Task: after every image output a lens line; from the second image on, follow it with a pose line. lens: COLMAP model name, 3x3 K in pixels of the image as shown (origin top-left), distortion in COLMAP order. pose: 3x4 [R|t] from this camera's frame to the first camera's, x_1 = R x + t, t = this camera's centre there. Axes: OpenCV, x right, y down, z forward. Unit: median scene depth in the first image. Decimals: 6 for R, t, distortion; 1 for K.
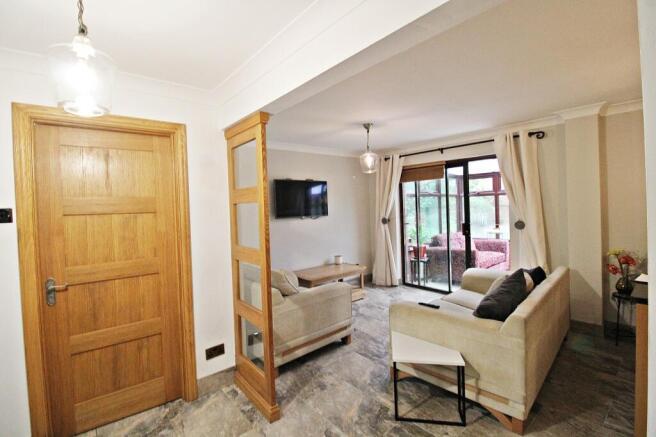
lens RADIAL K [[313.3, 0, 330.4], [0, 313.3, 213.3], [0, 0, 1]] dist [-0.007694, -0.000656]
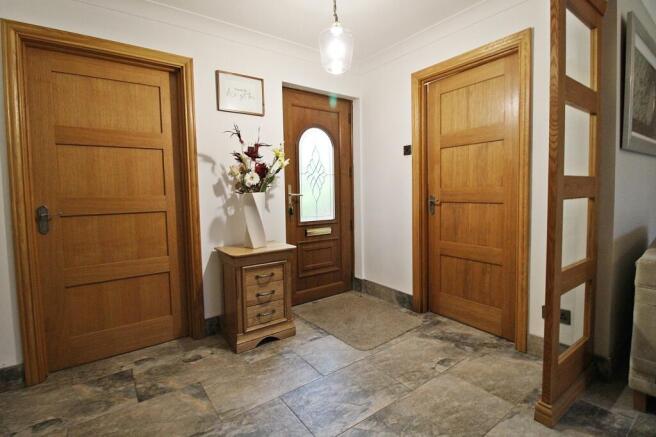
lens RADIAL K [[313.3, 0, 332.4], [0, 313.3, 211.4], [0, 0, 1]] dist [-0.007694, -0.000656]
pose [[-0.044606, 0.094812, -0.994495, 0.465516], [-0.007417, 0.995427, 0.095234, 0.137062], [0.998977, 0.011624, -0.043699, 0.550227]]
